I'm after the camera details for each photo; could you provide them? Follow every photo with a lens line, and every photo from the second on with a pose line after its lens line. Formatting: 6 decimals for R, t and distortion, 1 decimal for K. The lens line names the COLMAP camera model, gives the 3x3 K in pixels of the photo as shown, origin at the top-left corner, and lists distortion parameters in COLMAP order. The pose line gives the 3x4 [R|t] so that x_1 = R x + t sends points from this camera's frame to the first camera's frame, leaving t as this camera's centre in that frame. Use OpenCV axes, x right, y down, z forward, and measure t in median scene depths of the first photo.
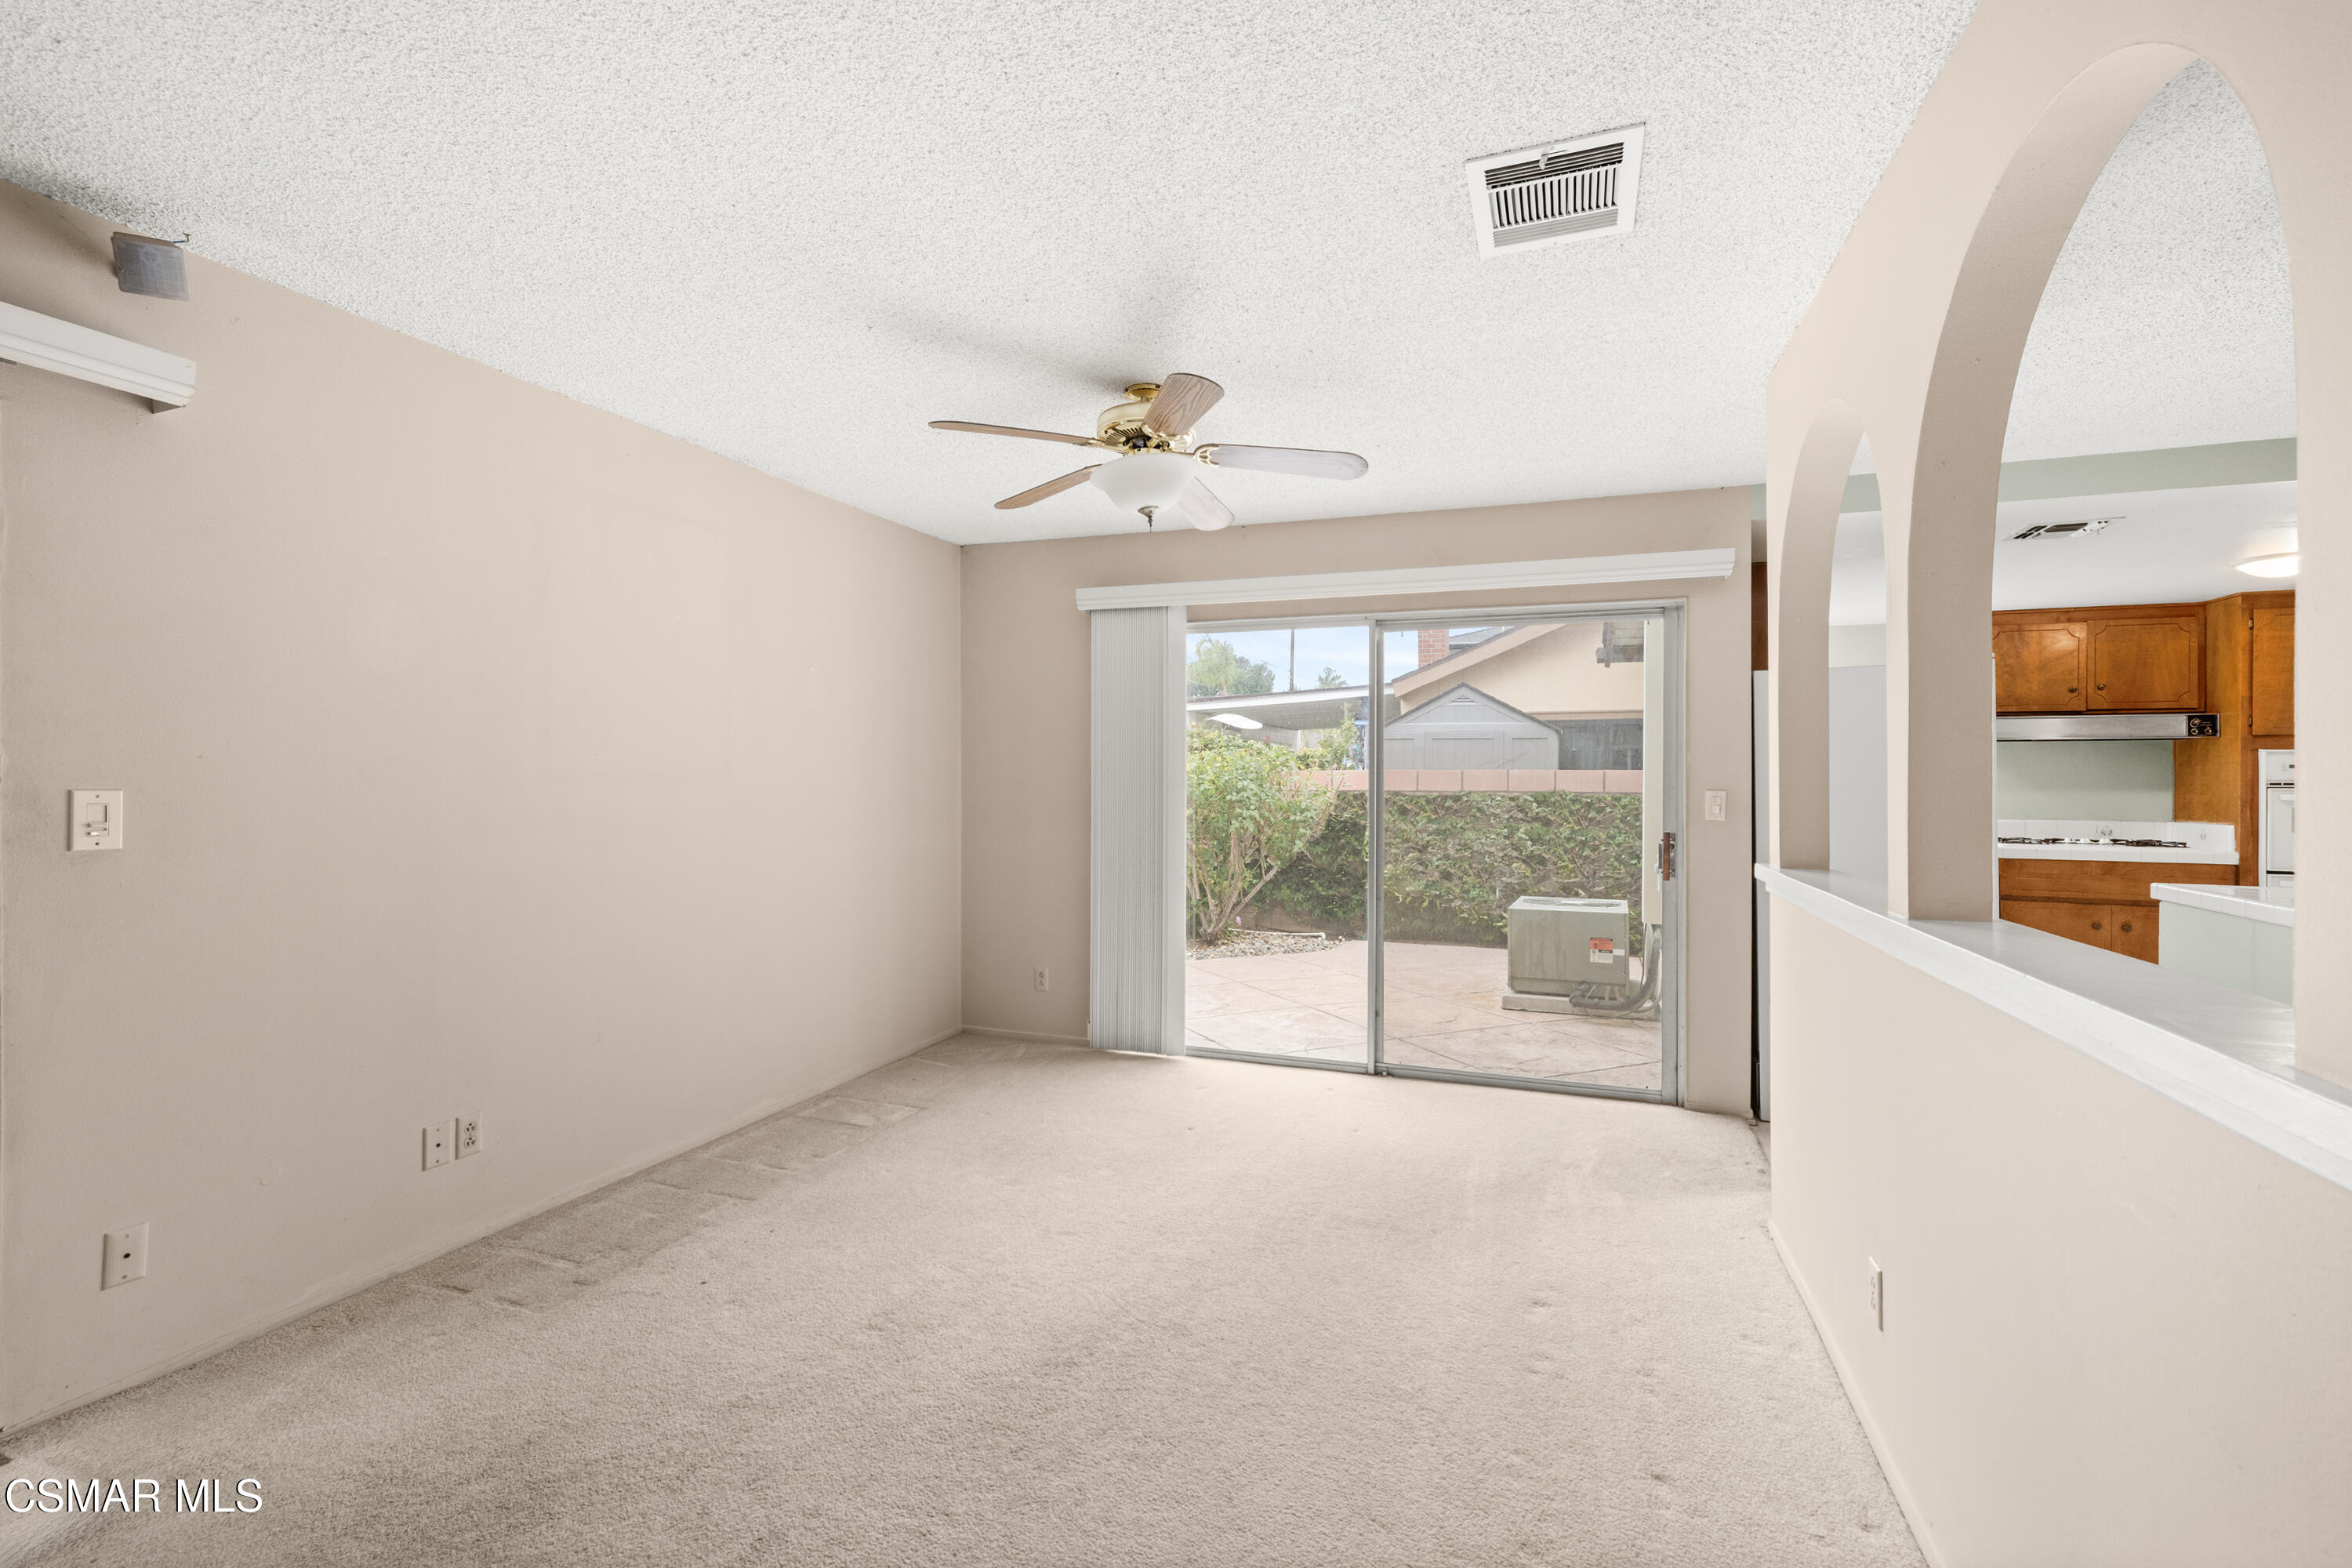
lens RADIAL K [[992.6, 0, 1183.9], [0, 992.6, 777.8], [0, 0, 1]] dist [-0.000998, 0.001807]
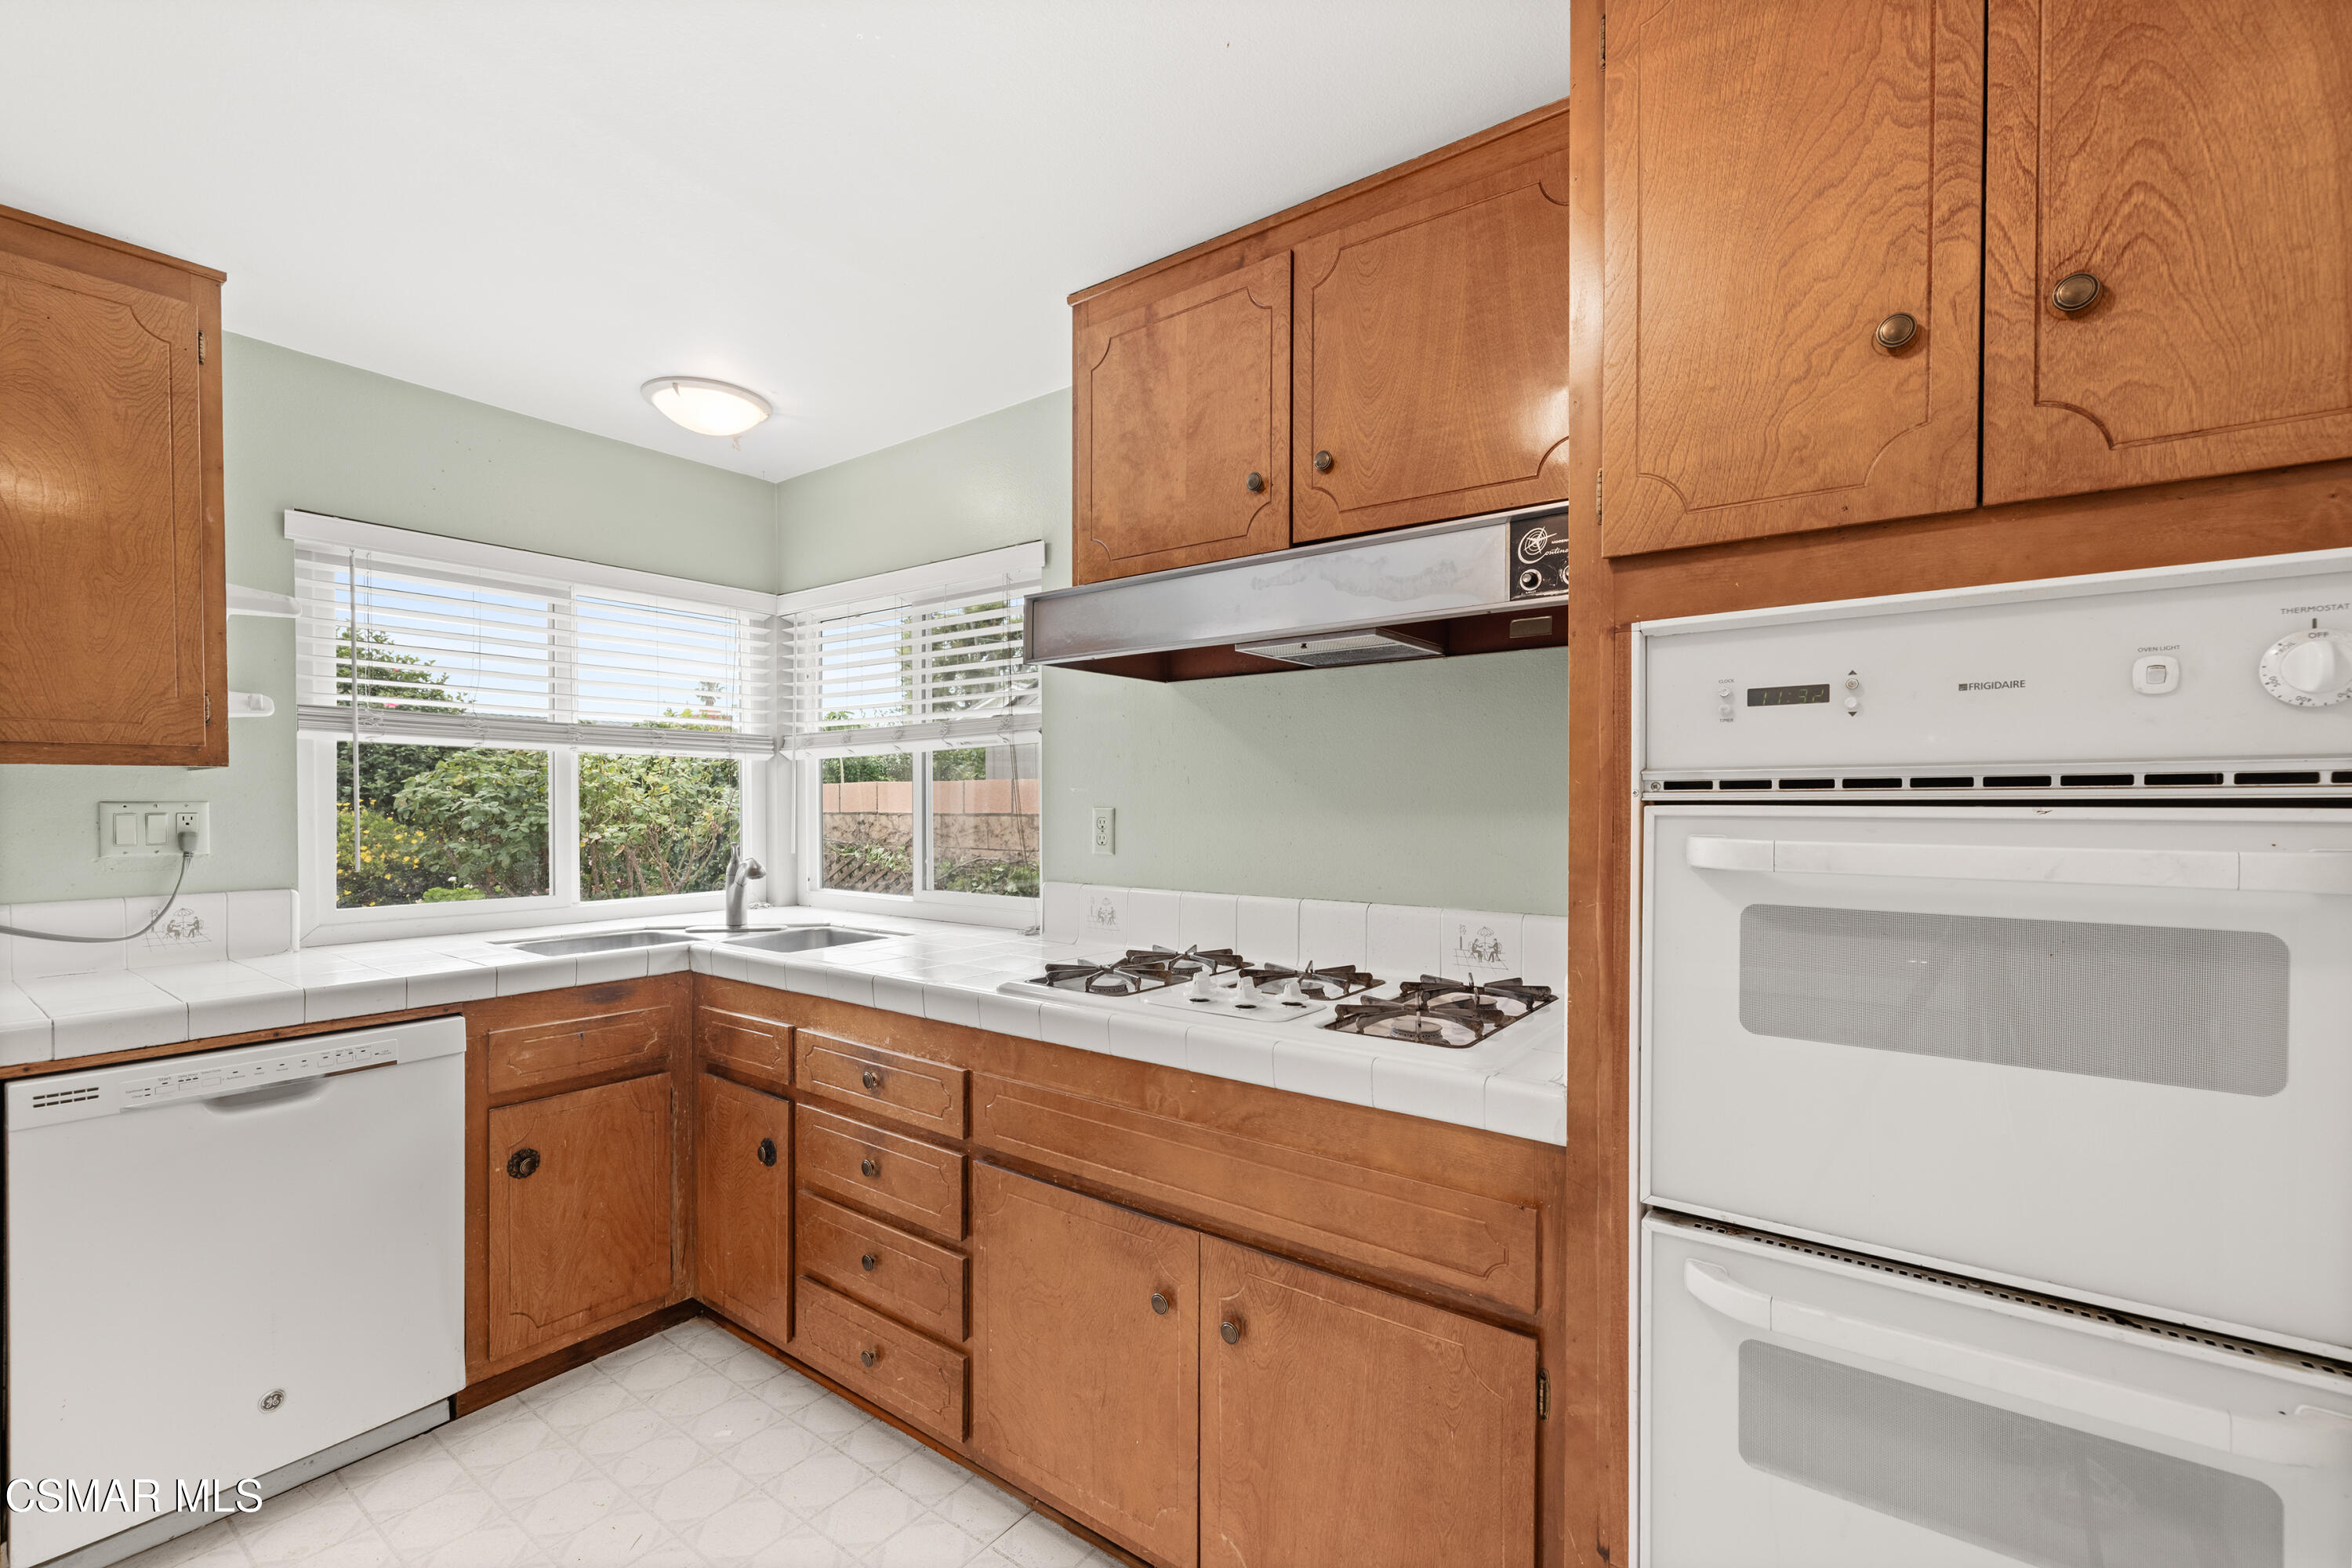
lens RADIAL K [[992.6, 0, 1170.9], [0, 992.6, 804.1], [0, 0, 1]] dist [-0.000998, 0.001807]
pose [[0.962026, -0.003862, -0.272932, 0.994983], [0.006084, 0.999955, 0.007296, 0.007592], [0.272892, -0.008679, 0.962006, 0.732733]]
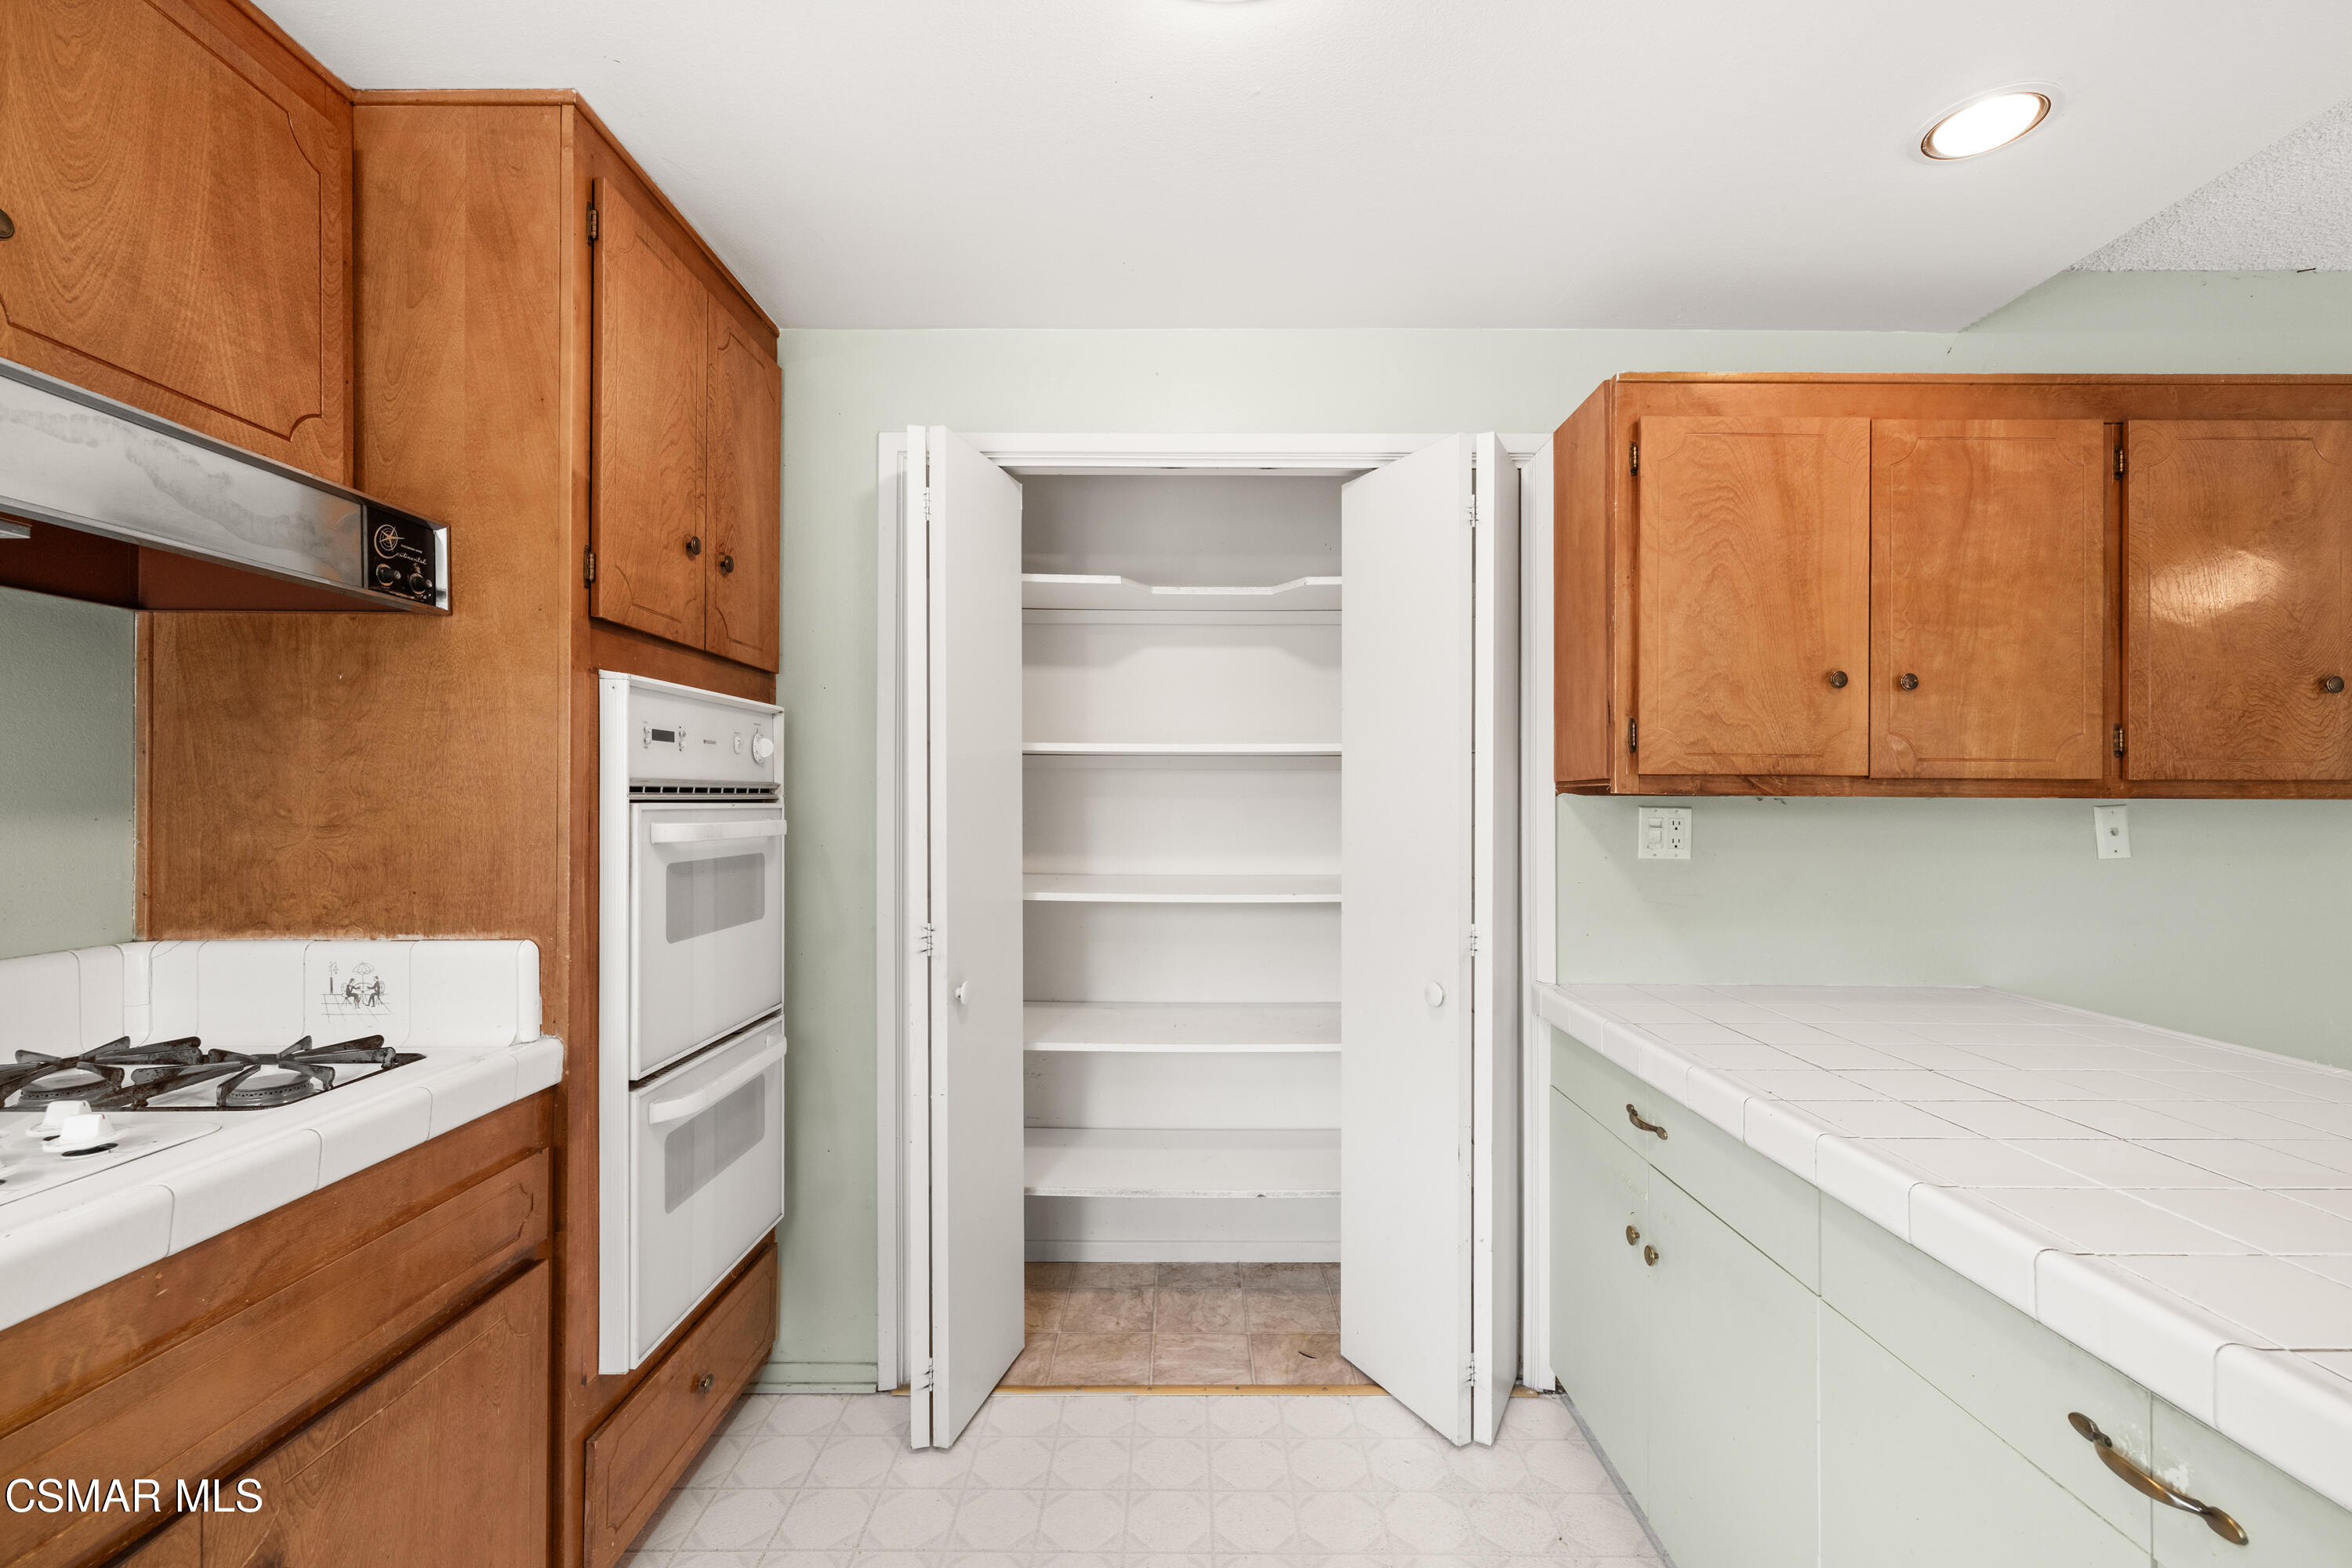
lens RADIAL K [[992.6, 0, 1179.0], [0, 992.6, 786.5], [0, 0, 1]] dist [-0.000998, 0.001807]
pose [[-0.353578, 0.003667, 0.935398, 0.716404], [-0.007788, 0.999946, -0.006864, 0.005906], [-0.935373, -0.009712, -0.353531, 0.900283]]
